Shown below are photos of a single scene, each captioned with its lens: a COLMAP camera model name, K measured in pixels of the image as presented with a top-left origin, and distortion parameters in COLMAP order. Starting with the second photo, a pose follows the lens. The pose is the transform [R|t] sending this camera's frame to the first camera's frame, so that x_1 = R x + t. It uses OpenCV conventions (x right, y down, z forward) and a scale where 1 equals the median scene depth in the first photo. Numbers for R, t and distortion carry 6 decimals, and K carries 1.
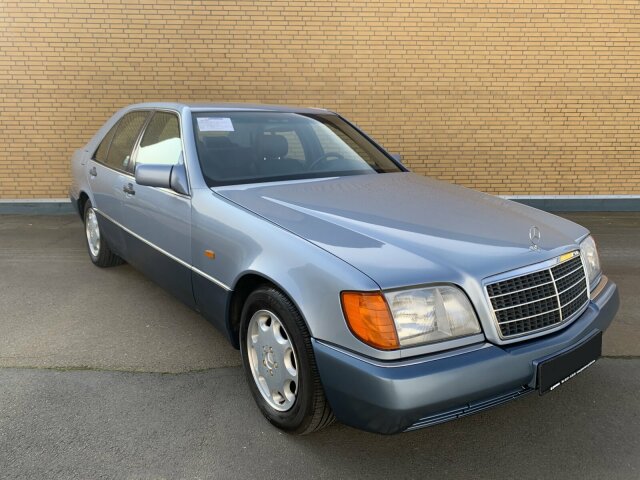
lens RADIAL K [[481.5, 0, 317.1], [0, 481.5, 235.9], [0, 0, 1]] dist [0.002297, -0.000648]
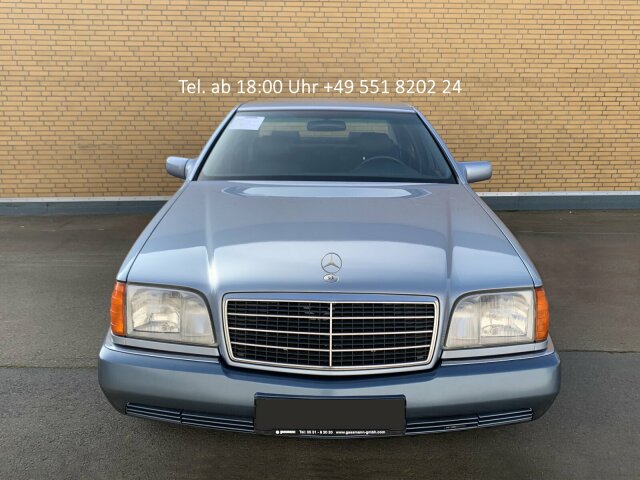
lens RADIAL K [[574.1, 0, 314.6], [0, 574.1, 236.2], [0, 0, 1]] dist [0.003943, -0.005450]
pose [[0.999647, -0.006486, 0.025778, -0.068732], [0.006603, 0.999968, -0.004458, 0.002757], [-0.025748, 0.004626, 0.999658, -0.083631]]
